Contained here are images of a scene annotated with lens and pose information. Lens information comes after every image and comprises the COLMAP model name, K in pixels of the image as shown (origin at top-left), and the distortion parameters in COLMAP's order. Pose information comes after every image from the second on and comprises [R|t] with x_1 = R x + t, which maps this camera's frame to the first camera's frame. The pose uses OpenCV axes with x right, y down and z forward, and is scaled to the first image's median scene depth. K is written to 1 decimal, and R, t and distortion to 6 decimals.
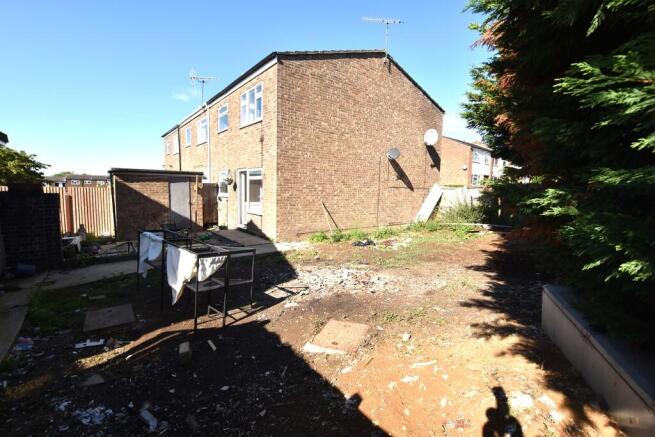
lens RADIAL K [[288.2, 0, 328.9], [0, 288.2, 217.5], [0, 0, 1]] dist [-0.026879, 0.002227]
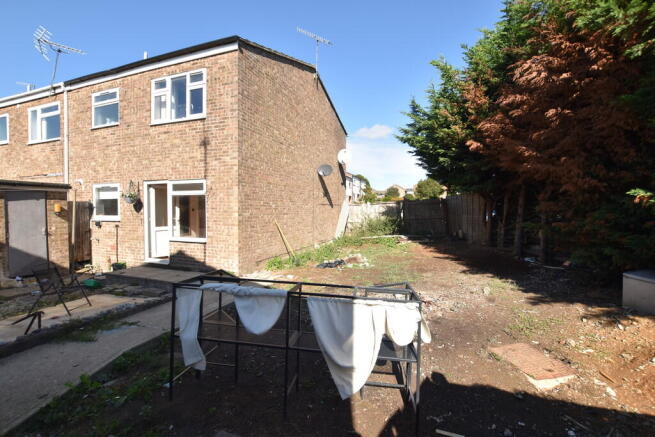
lens RADIAL K [[288.2, 0, 327.5], [0, 288.2, 218.2], [0, 0, 1]] dist [-0.026879, 0.002227]
pose [[0.854883, -0.035579, 0.517599, -0.329709], [0.068872, 0.996599, -0.045247, -0.014348], [-0.514229, 0.074329, 0.854426, 0.185482]]
